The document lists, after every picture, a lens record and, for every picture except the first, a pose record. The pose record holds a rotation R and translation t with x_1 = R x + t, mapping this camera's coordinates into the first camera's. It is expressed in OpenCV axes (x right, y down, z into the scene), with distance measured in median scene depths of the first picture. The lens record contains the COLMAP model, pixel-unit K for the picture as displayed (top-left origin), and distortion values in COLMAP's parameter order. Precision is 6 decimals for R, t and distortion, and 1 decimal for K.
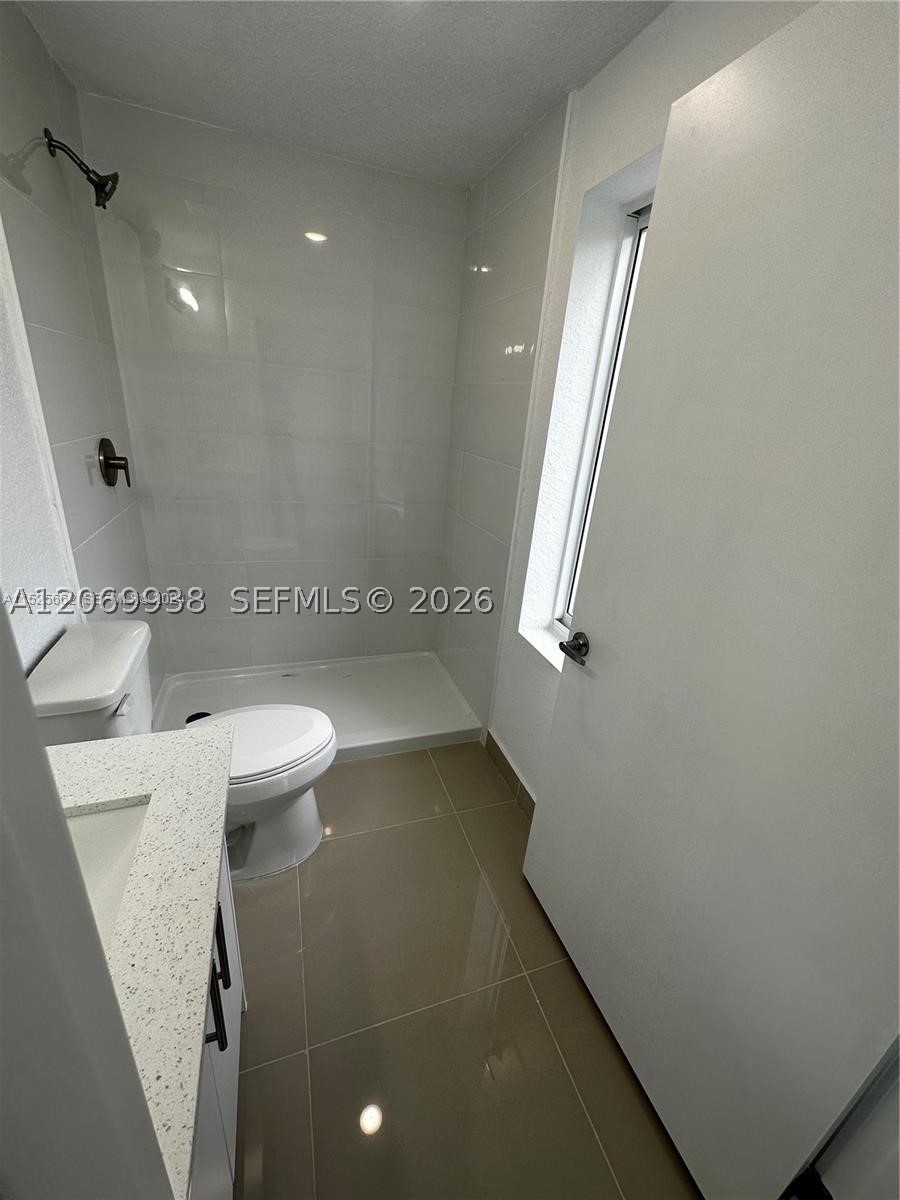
lens RADIAL K [[483.7, 0, 455.3], [0, 483.7, 601.0], [0, 0, 1]] dist [-0.001114, 0.000783]
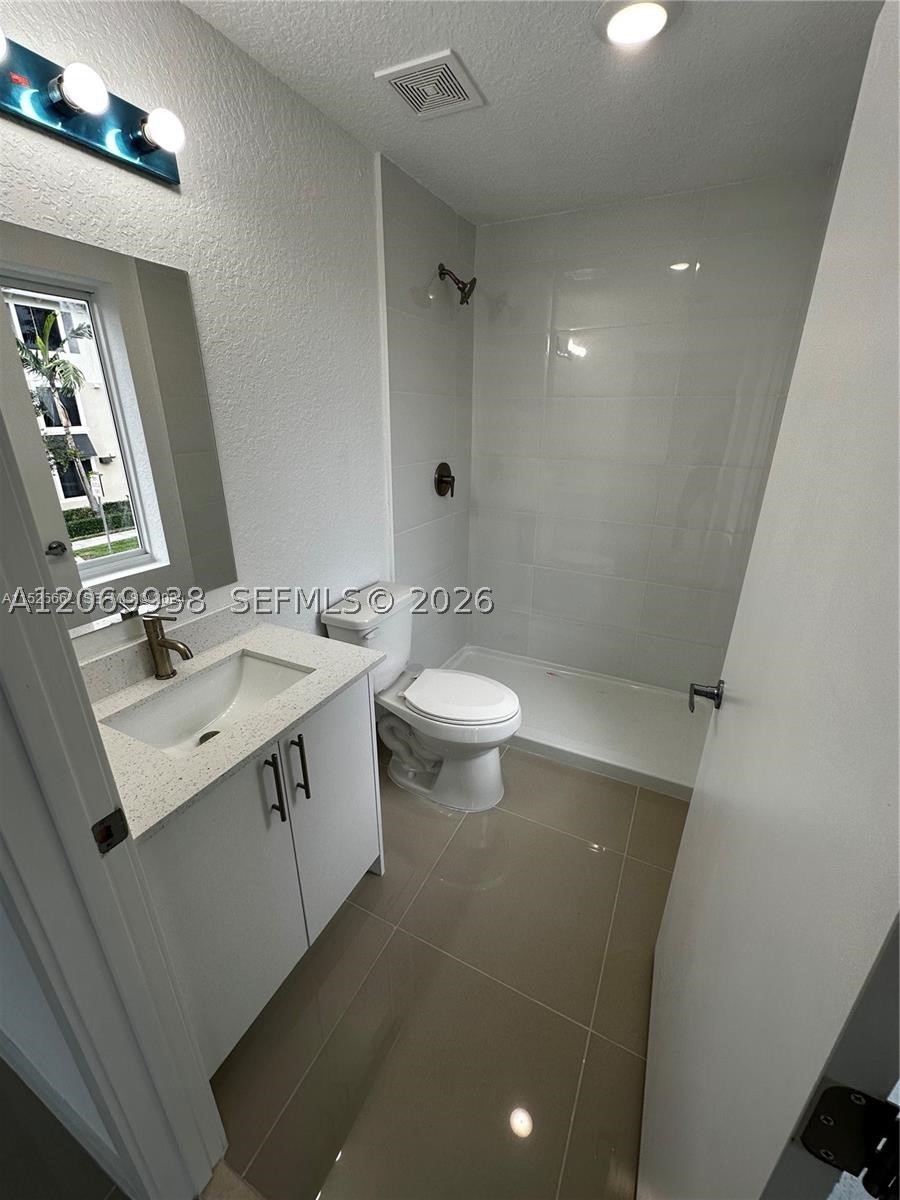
lens RADIAL K [[483.7, 0, 453.0], [0, 483.7, 601.2], [0, 0, 1]] dist [-0.001114, 0.000783]
pose [[0.690952, 0.177250, -0.700834, 0.396568], [-0.217984, 0.975435, 0.031790, 0.010557], [0.689252, 0.130805, 0.712616, 0.063206]]
